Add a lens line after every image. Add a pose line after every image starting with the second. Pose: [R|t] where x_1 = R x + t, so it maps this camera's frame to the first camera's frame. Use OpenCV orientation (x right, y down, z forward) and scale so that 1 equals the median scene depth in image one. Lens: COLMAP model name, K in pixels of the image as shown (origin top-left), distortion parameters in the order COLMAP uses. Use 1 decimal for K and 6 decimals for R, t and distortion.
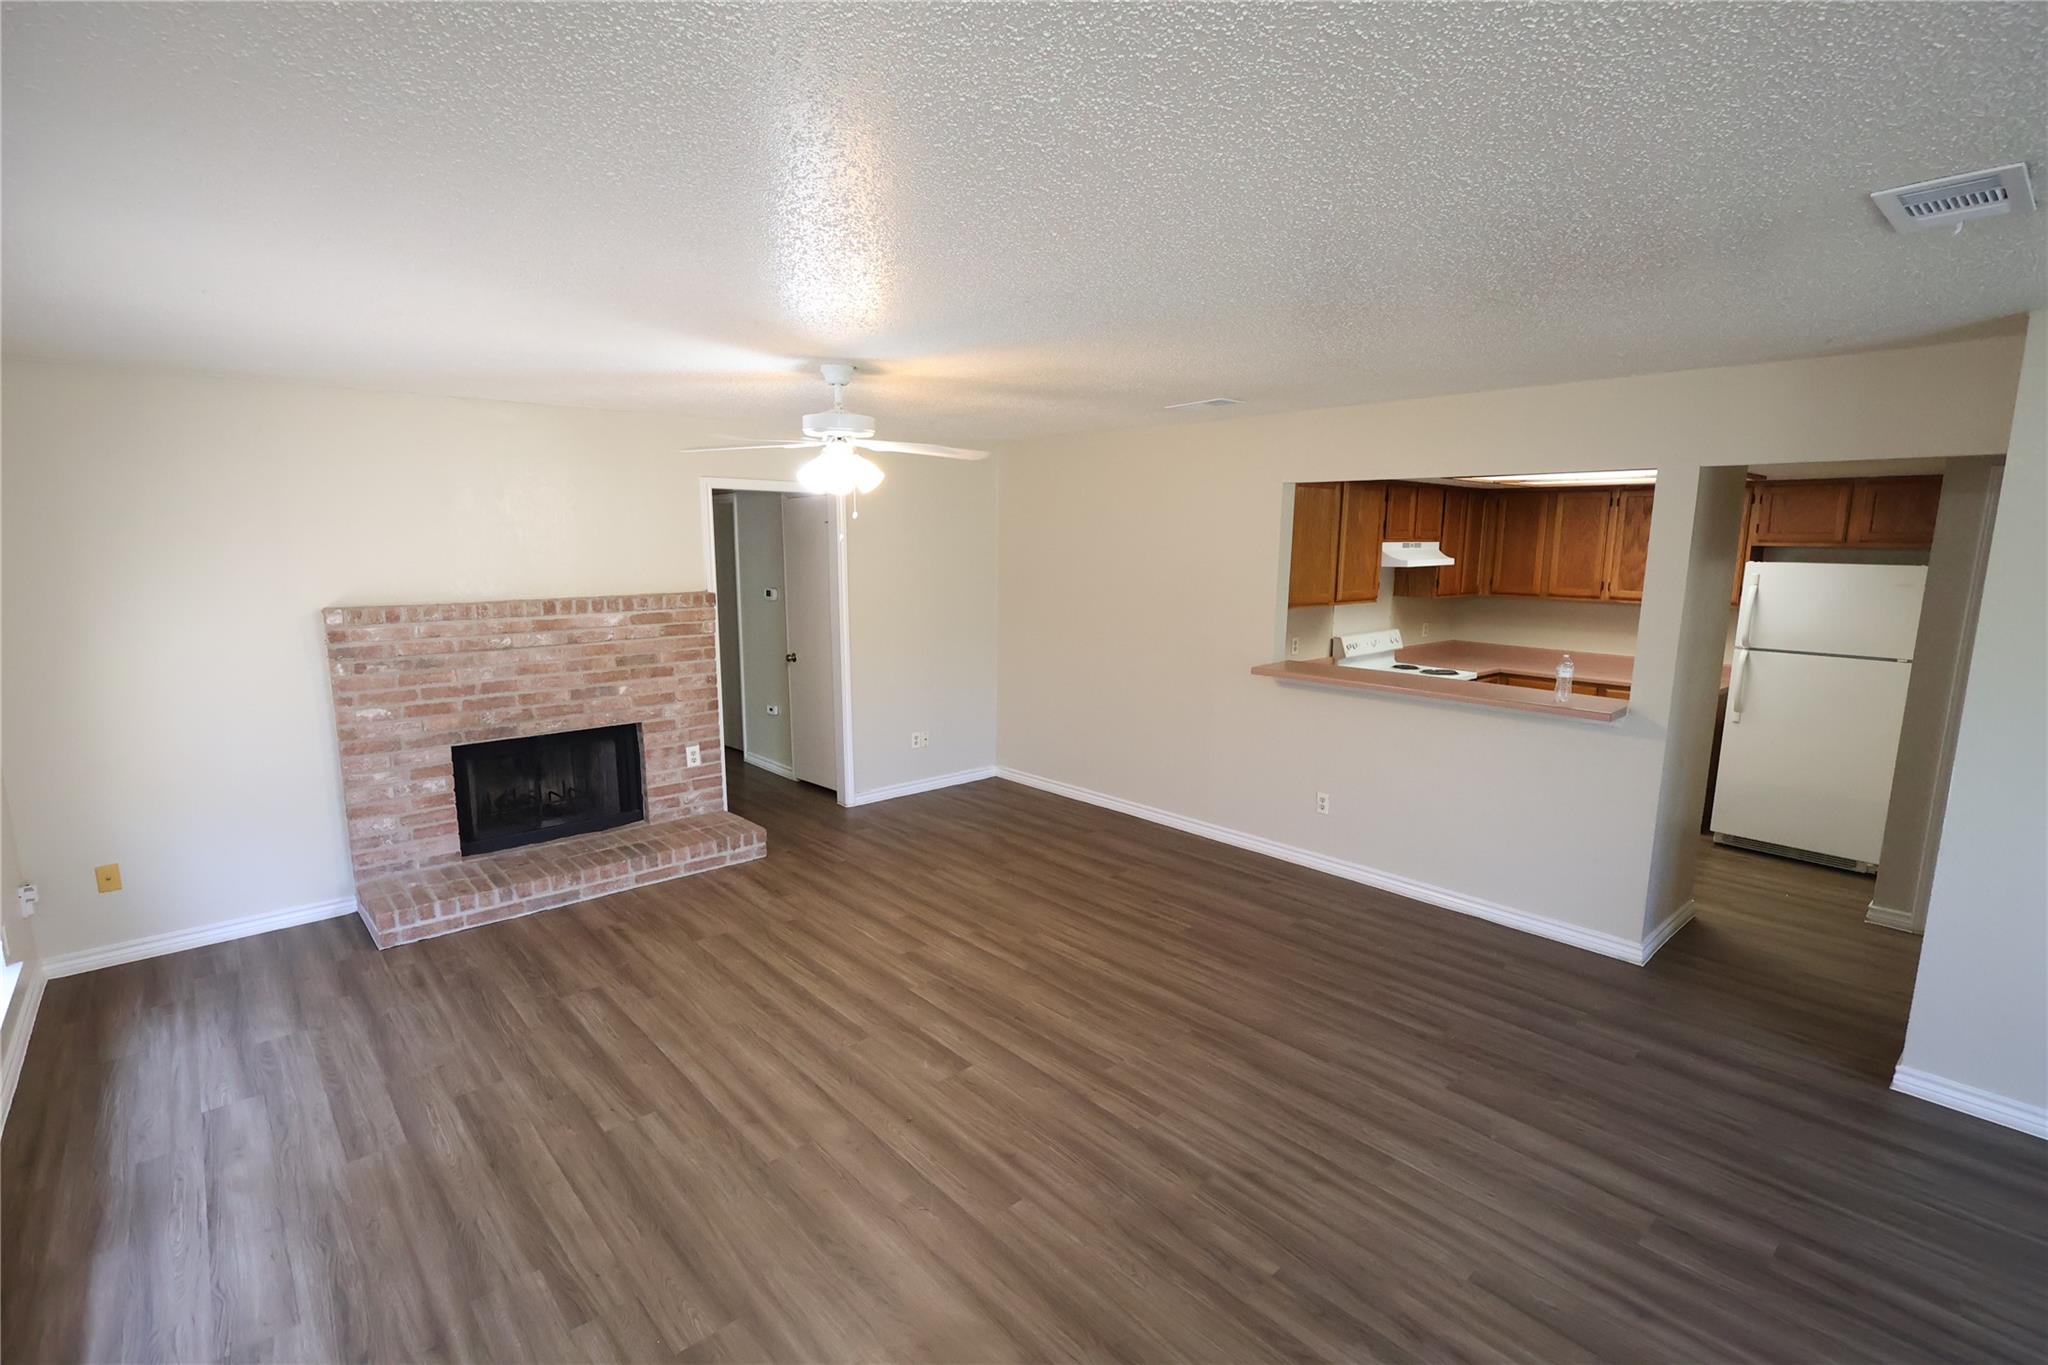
lens RADIAL K [[961.0, 0, 1033.2], [0, 961.0, 685.2], [0, 0, 1]] dist [0.004966, 0.000807]
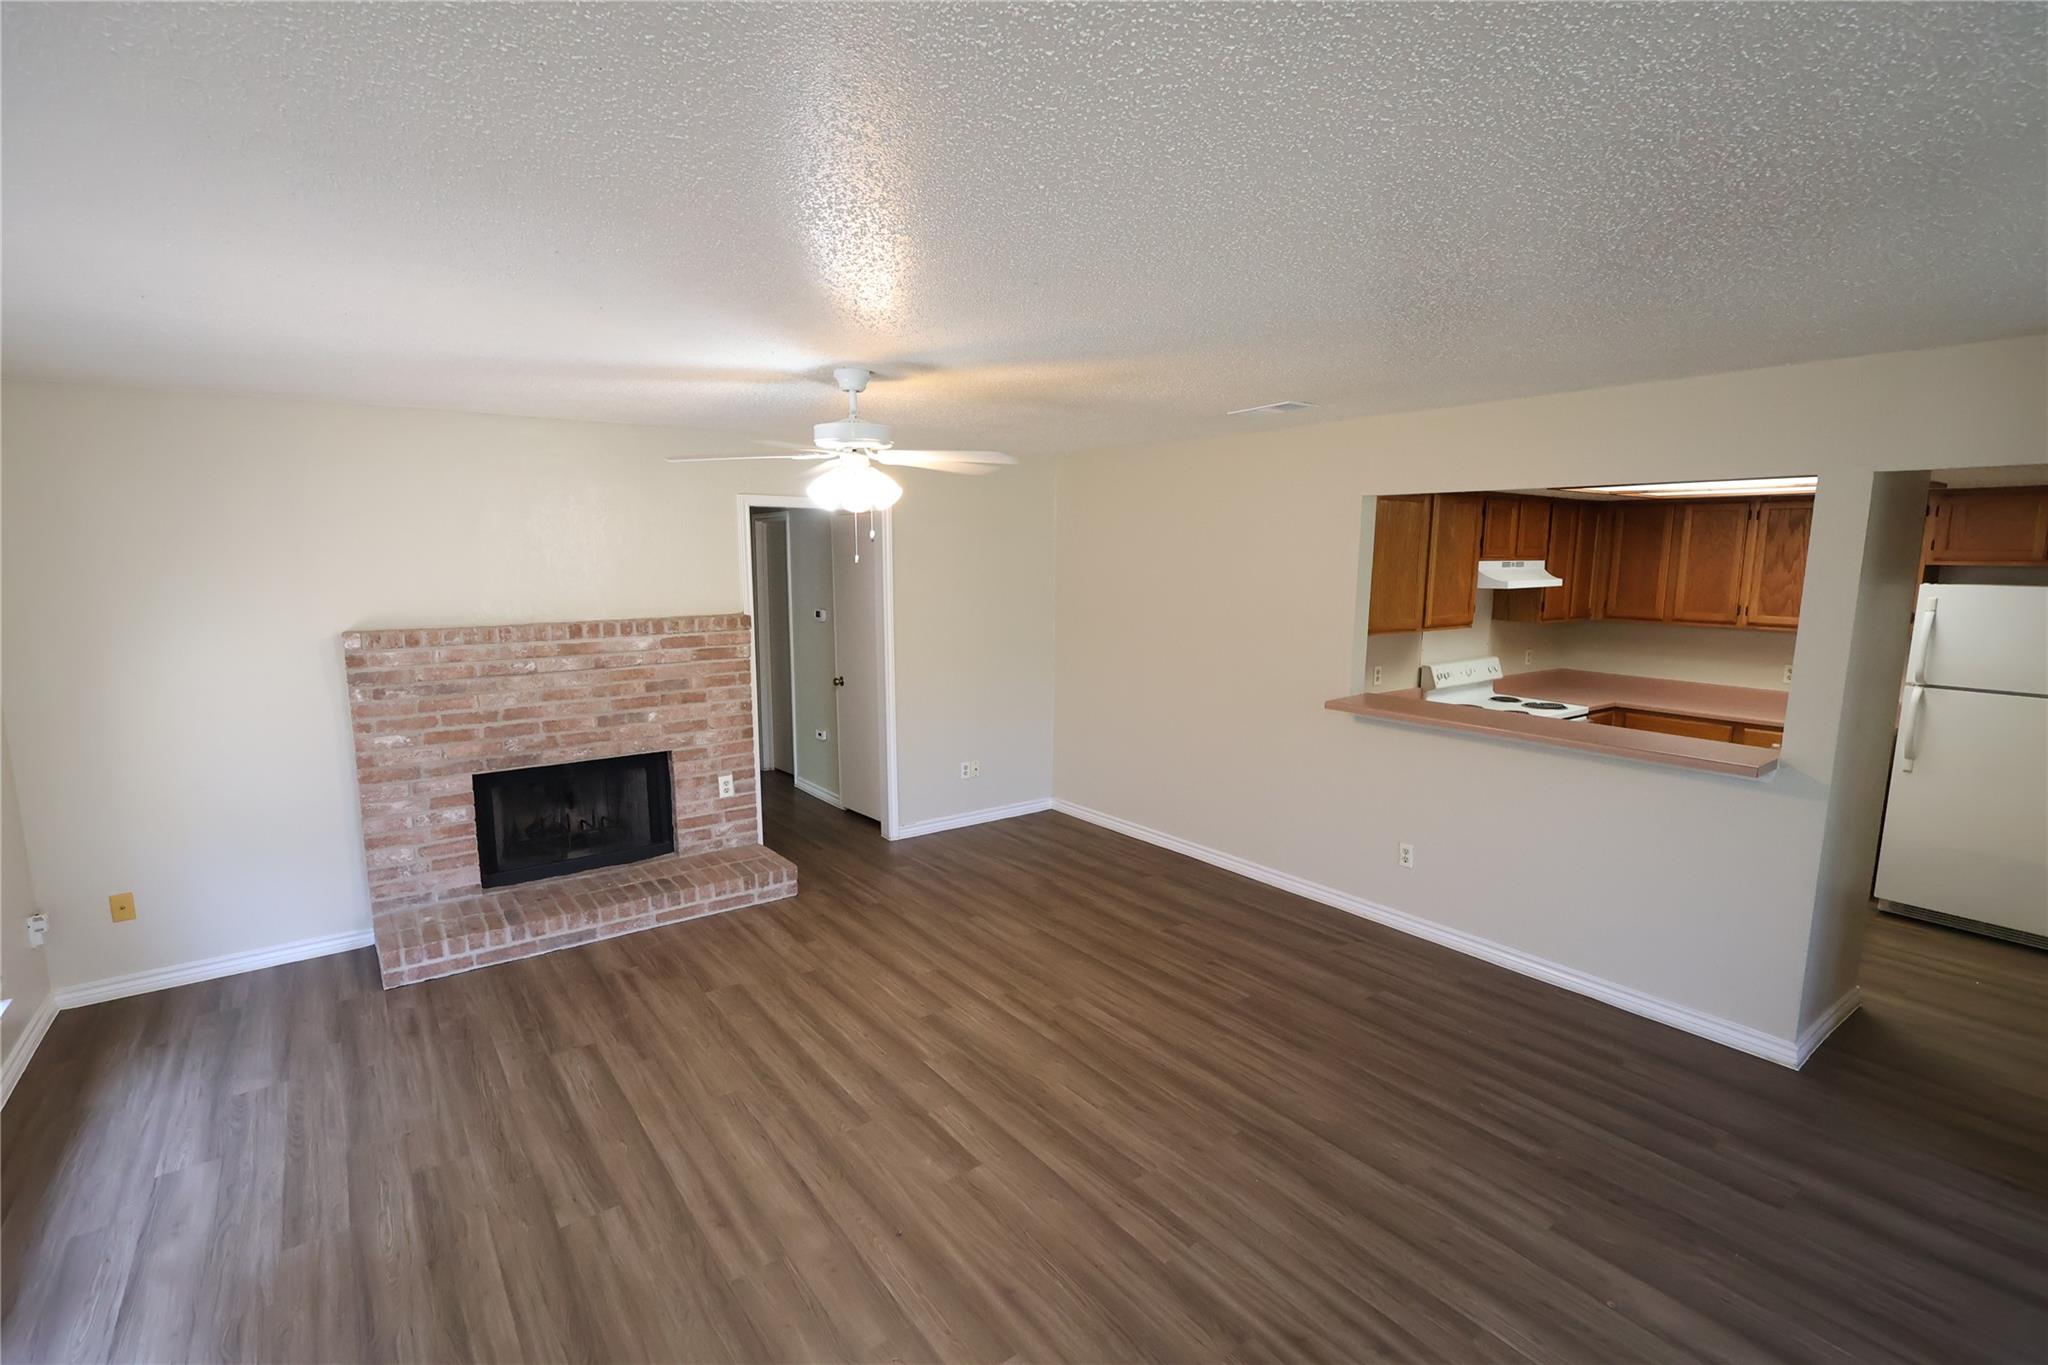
lens RADIAL K [[961.0, 0, 1031.6], [0, 961.0, 685.7], [0, 0, 1]] dist [0.004966, 0.000807]
pose [[0.995793, 0.010746, -0.090996, 0.044737], [-0.012178, 0.999810, -0.015190, -0.020014], [0.090816, 0.016234, 0.995735, 0.101802]]
